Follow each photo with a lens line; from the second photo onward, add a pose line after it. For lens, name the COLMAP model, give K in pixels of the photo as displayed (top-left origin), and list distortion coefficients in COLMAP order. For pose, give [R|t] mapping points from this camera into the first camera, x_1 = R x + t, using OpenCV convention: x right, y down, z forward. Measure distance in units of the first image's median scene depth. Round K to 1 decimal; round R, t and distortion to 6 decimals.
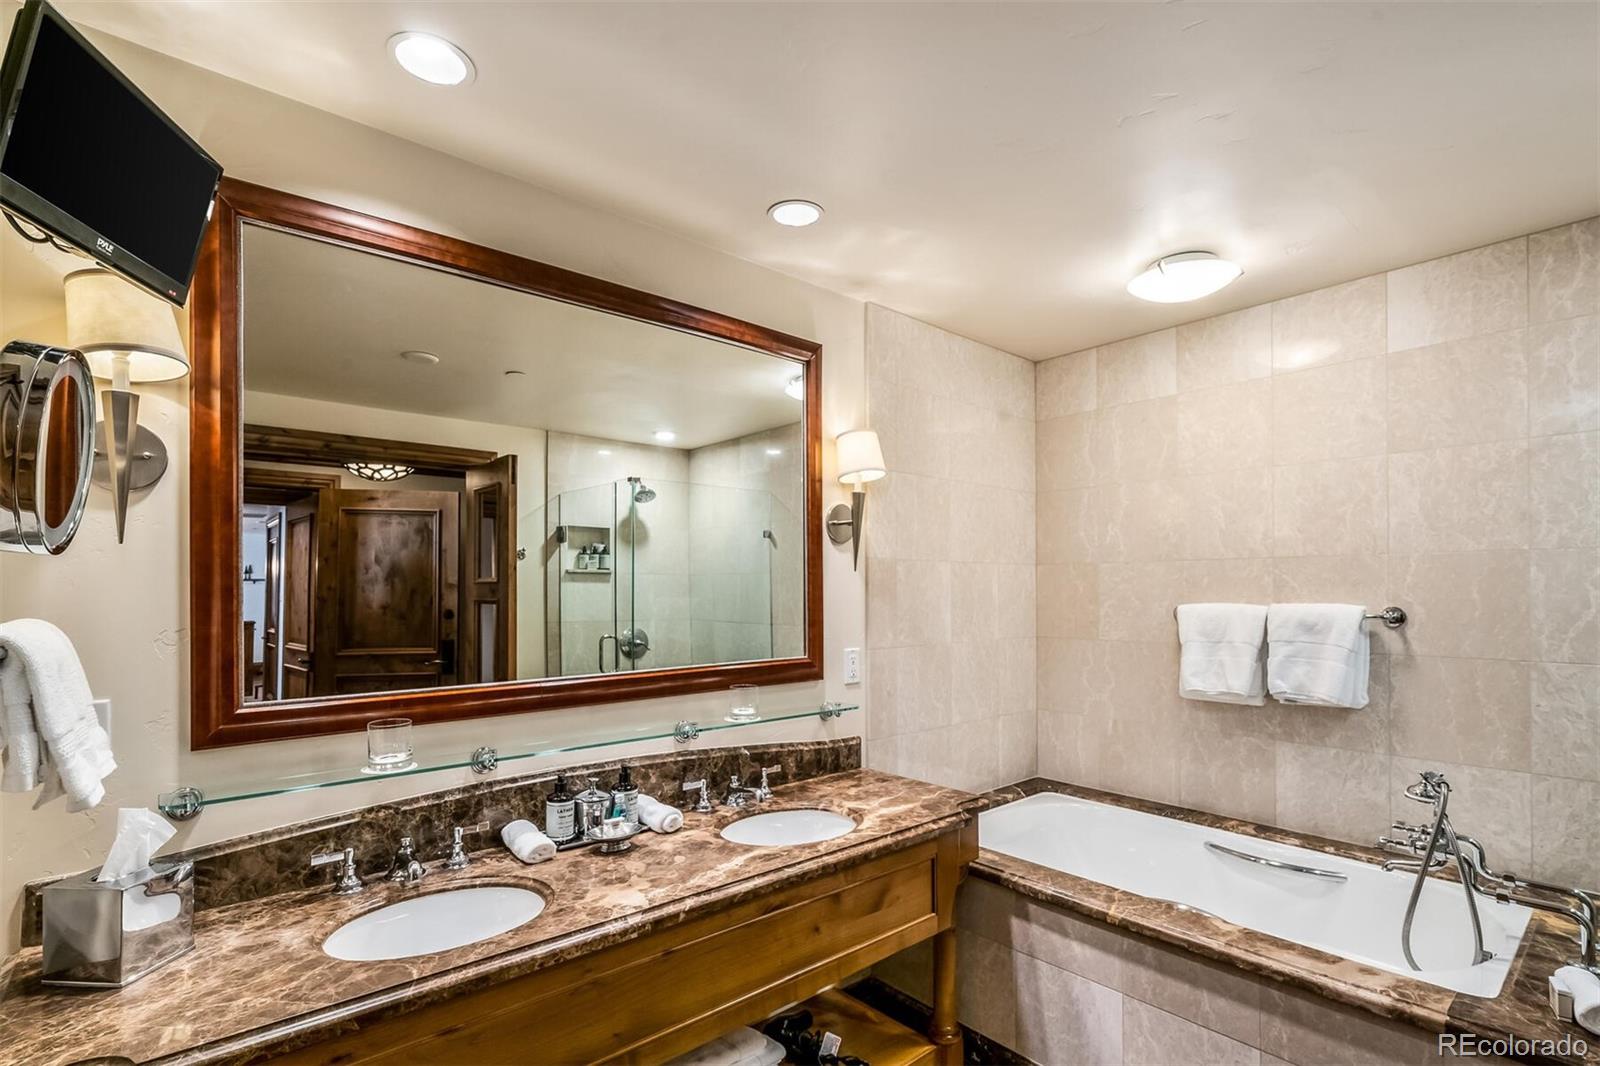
lens RADIAL K [[726.3, 0, 782.0], [0, 726.3, 578.6], [0, 0, 1]] dist [-0.004098, 0.001628]
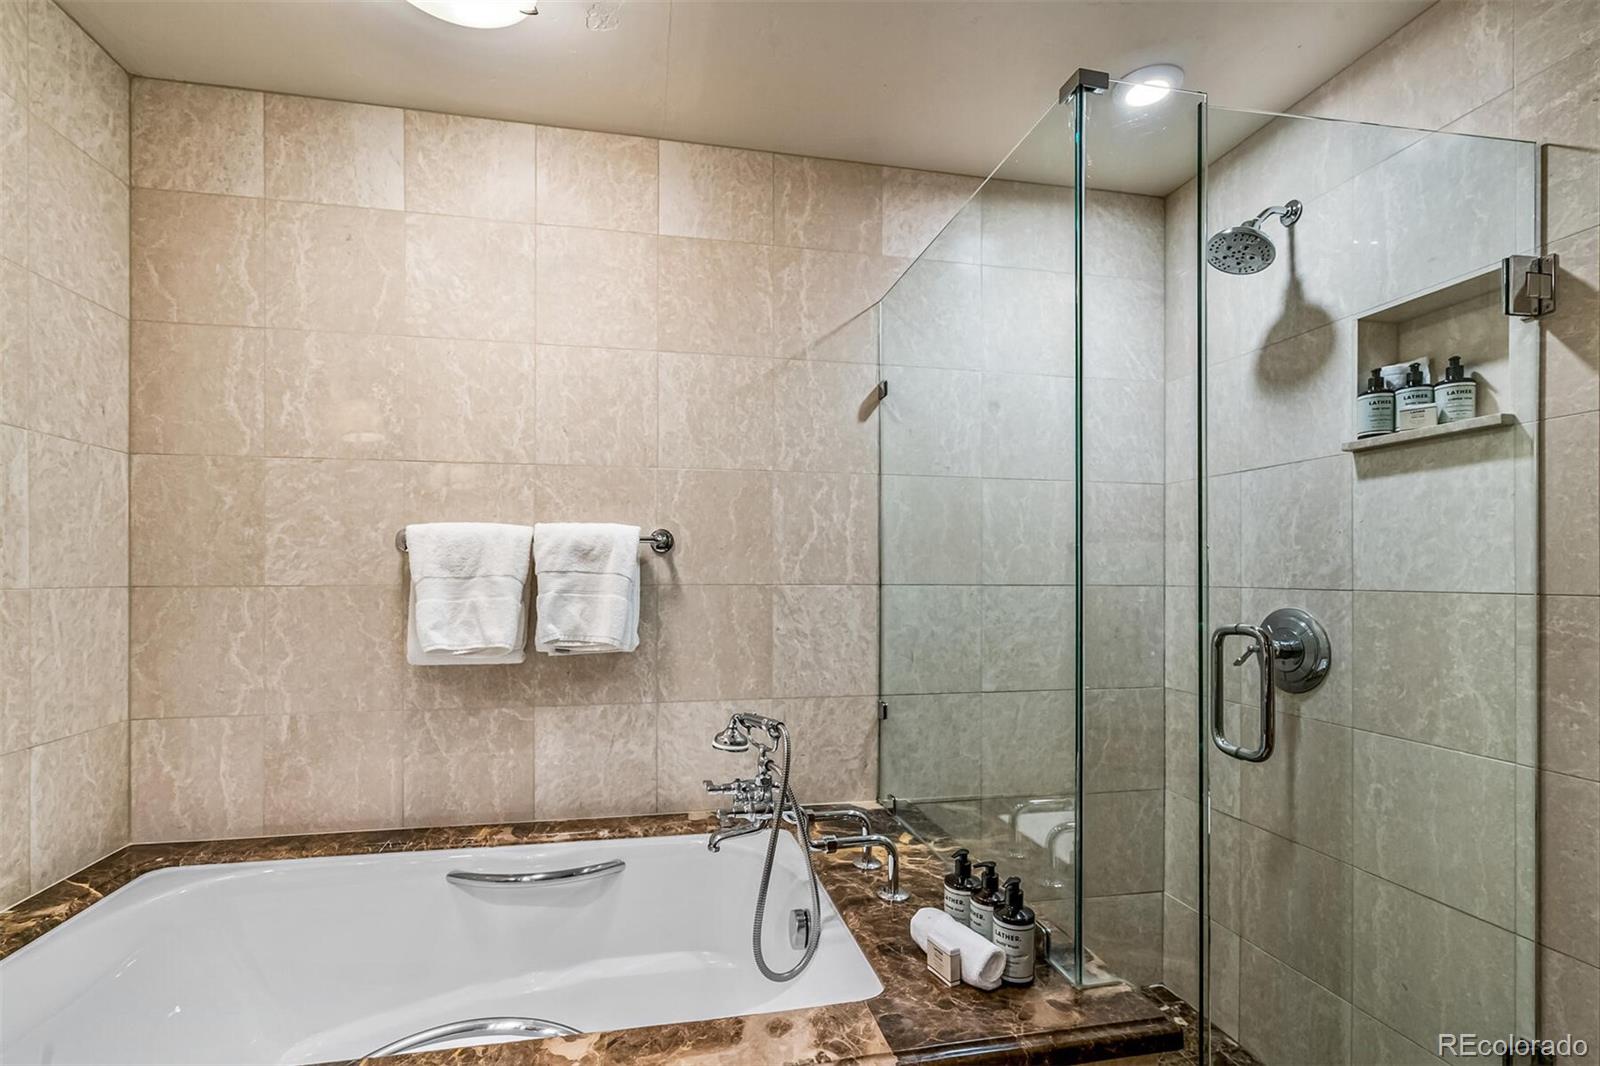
lens RADIAL K [[726.3, 0, 782.0], [0, 726.3, 578.6], [0, 0, 1]] dist [-0.004098, 0.001628]
pose [[0.470468, -0.000977, 0.882416, 0.145521], [-0.022725, 0.999654, 0.013223, 0.078998], [-0.882124, -0.026274, 0.470283, 0.449302]]
